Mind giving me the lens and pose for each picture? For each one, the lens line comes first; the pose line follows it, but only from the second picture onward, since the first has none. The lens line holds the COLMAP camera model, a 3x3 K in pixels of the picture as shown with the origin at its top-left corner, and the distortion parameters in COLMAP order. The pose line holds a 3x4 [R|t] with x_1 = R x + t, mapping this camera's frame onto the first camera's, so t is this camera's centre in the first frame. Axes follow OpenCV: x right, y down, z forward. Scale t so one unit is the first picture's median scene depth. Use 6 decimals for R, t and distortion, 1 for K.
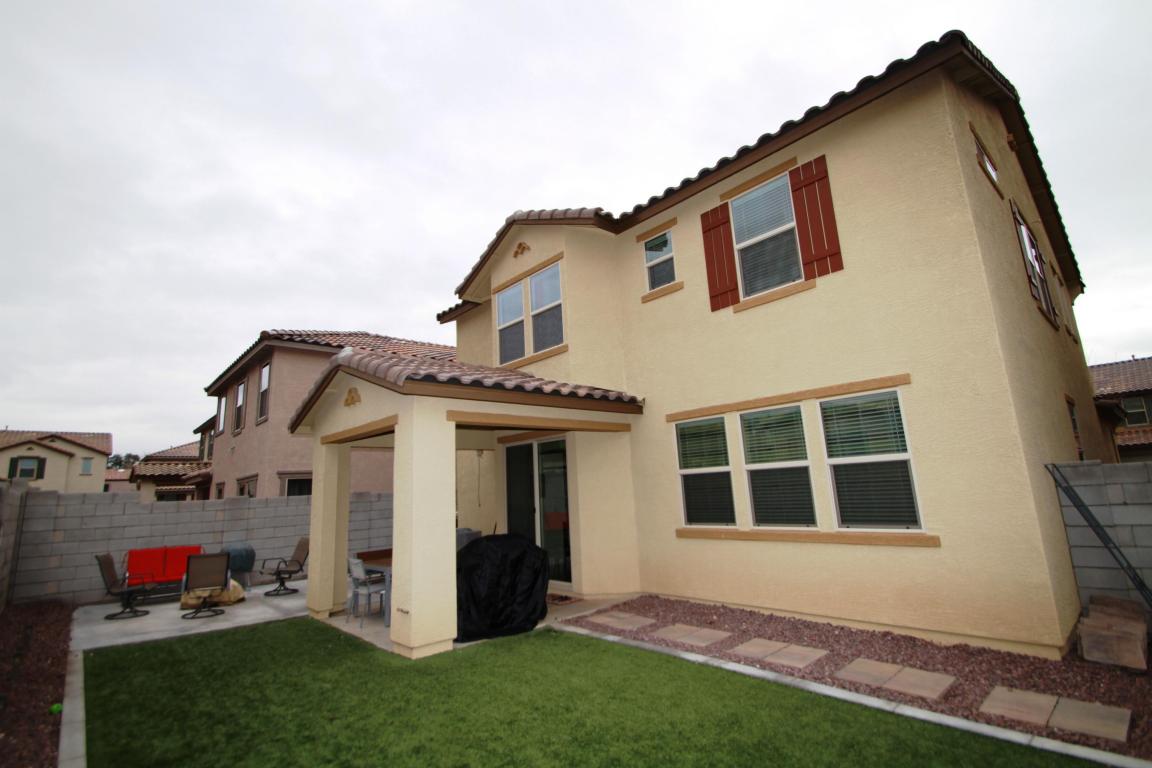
lens RADIAL K [[542.6, 0, 574.3], [0, 542.6, 379.3], [0, 0, 1]] dist [0.004733, -0.014218]
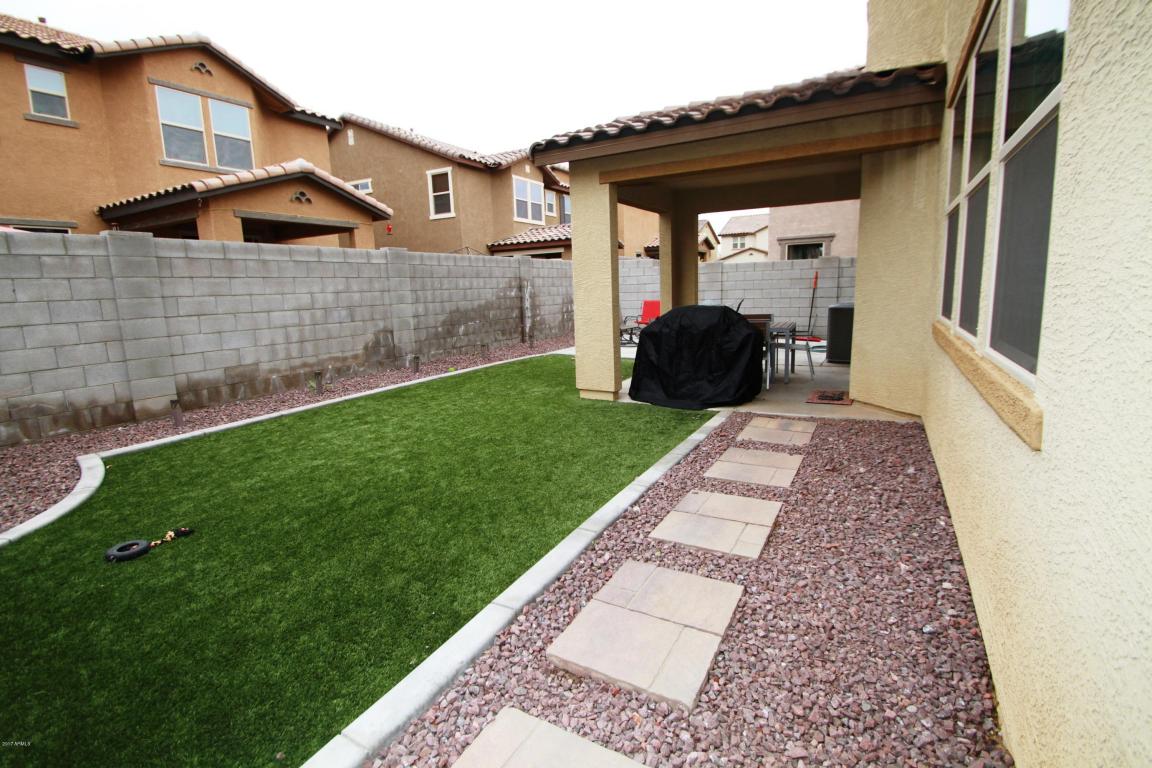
lens RADIAL K [[542.6, 0, 574.3], [0, 542.6, 379.3], [0, 0, 1]] dist [0.004733, -0.014218]
pose [[0.326750, 0.195504, -0.924669, 0.819589], [0.205162, 0.940369, 0.271321, 0.157815], [0.922574, -0.278361, 0.267155, 0.713668]]
